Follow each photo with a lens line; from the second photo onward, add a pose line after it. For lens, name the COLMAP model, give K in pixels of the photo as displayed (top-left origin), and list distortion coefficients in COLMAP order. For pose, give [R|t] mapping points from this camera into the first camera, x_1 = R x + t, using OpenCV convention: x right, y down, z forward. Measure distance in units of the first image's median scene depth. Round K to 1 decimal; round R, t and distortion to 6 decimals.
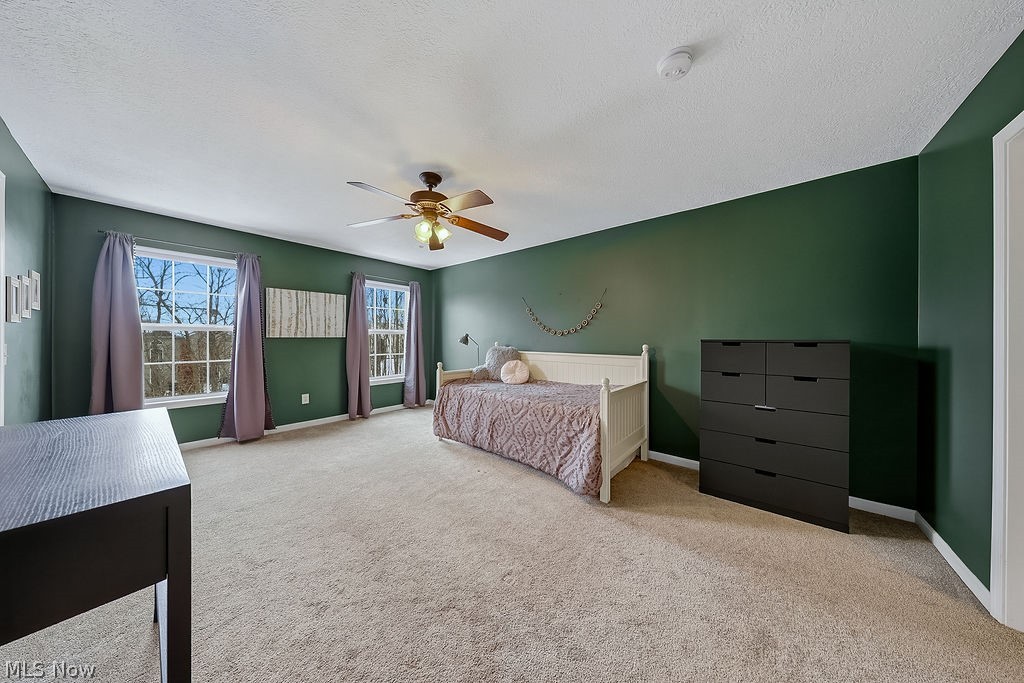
lens RADIAL K [[302.0, 0, 509.9], [0, 302.0, 339.3], [0, 0, 1]] dist [0.000143, 0.000006]
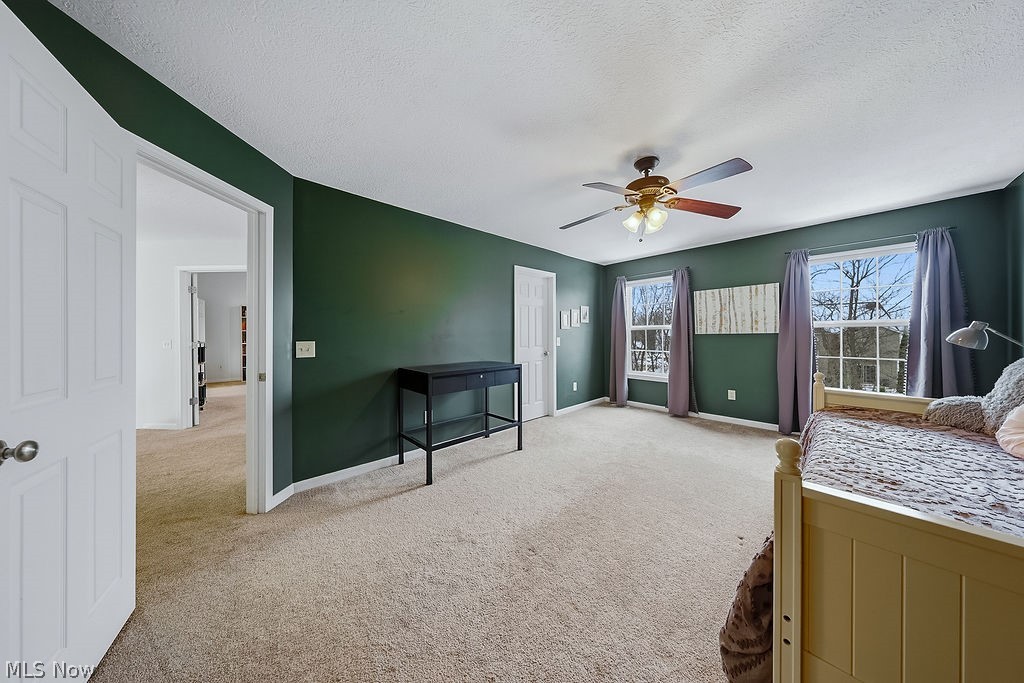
lens RADIAL K [[302.0, 0, 509.9], [0, 302.0, 339.3], [0, 0, 1]] dist [0.000143, 0.000006]
pose [[-0.116395, 0.013099, -0.993117, 0.424454], [0.000979, 0.999914, 0.013074, -0.001414], [0.993203, 0.000549, -0.116398, 0.407796]]
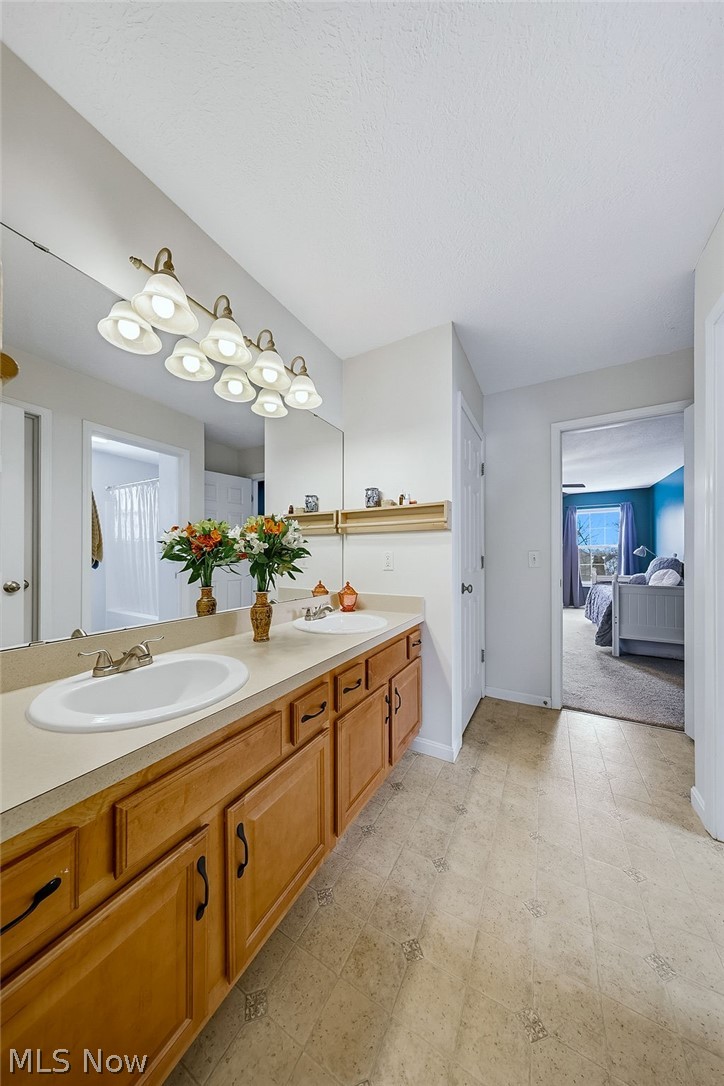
lens RADIAL K [[320.3, 0, 363.7], [0, 320.3, 549.8], [0, 0, 1]] dist [0.000143, 0.000006]
pose [[0.178792, -0.005080, -0.983874, 0.989176], [0.001201, 0.999987, -0.004945, 0.002258], [0.983886, -0.000298, 0.178796, -0.321617]]
